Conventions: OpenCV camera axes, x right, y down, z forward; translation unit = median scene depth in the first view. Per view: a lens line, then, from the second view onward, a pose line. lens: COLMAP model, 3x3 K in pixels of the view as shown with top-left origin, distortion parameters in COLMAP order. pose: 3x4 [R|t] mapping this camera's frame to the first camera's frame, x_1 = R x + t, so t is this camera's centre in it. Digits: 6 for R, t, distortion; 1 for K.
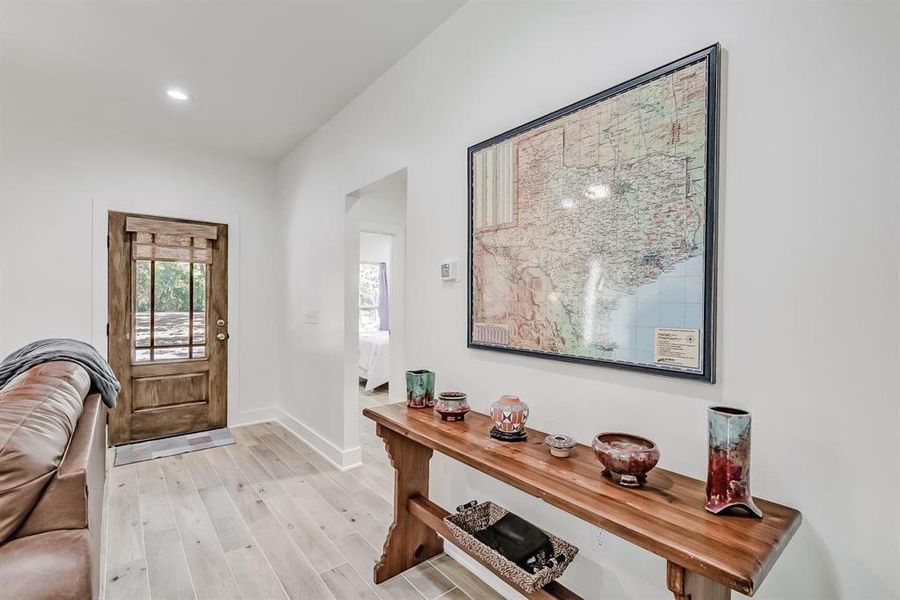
lens RADIAL K [[407.0, 0, 452.1], [0, 407.0, 303.9], [0, 0, 1]] dist [-0.002219, -0.001212]
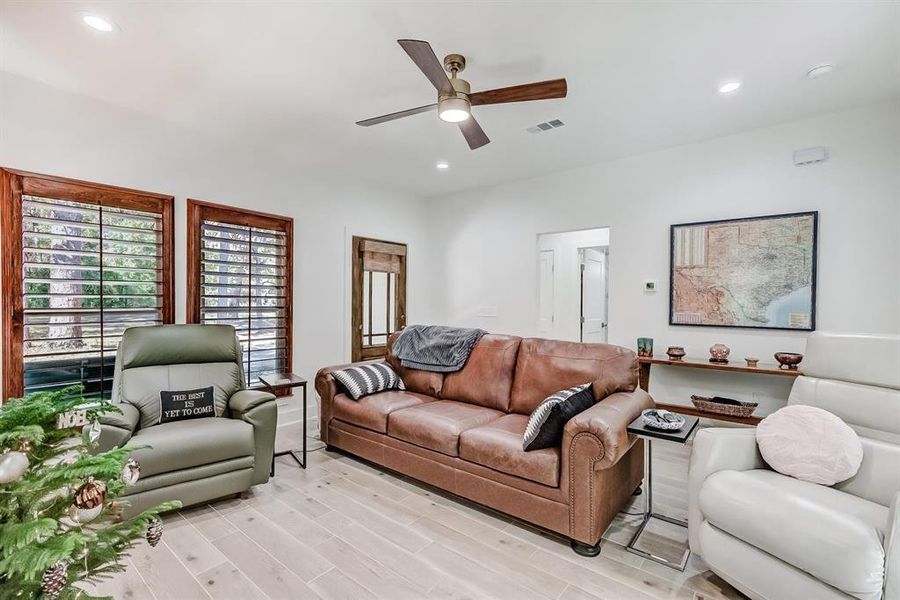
lens RADIAL K [[407.0, 0, 445.2], [0, 407.0, 304.6], [0, 0, 1]] dist [-0.002219, -0.001212]
pose [[0.980295, -0.001453, 0.197535, -0.768053], [0.000390, 0.999985, 0.005420, -0.002730], [-0.197540, -0.005236, 0.980281, -0.392816]]
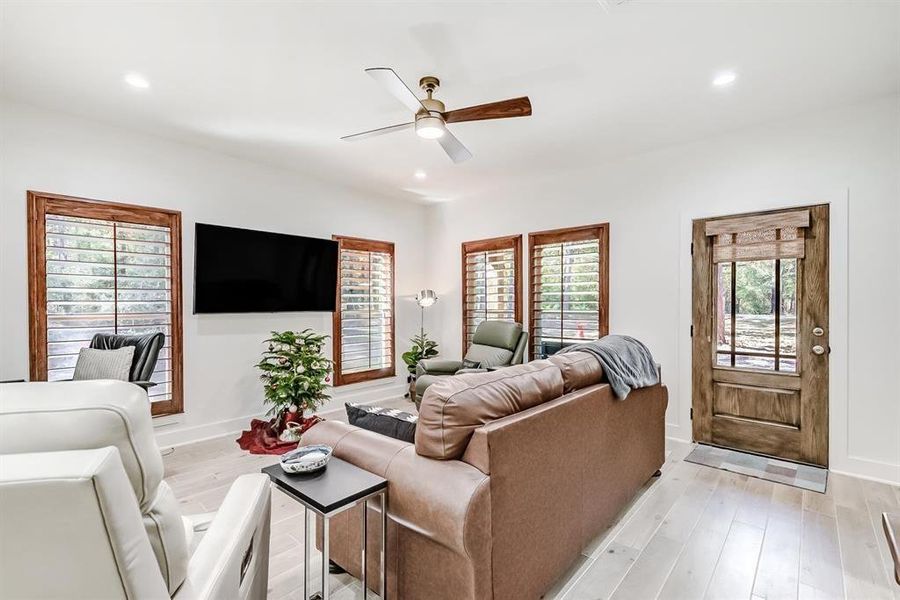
lens RADIAL K [[407.0, 0, 451.8], [0, 407.0, 304.8], [0, 0, 1]] dist [-0.002219, -0.001212]
pose [[0.118227, -0.004090, -0.992978, 0.132065], [-0.001828, 0.999989, -0.004337, -0.000402], [0.992985, 0.002328, 0.118218, 0.232845]]
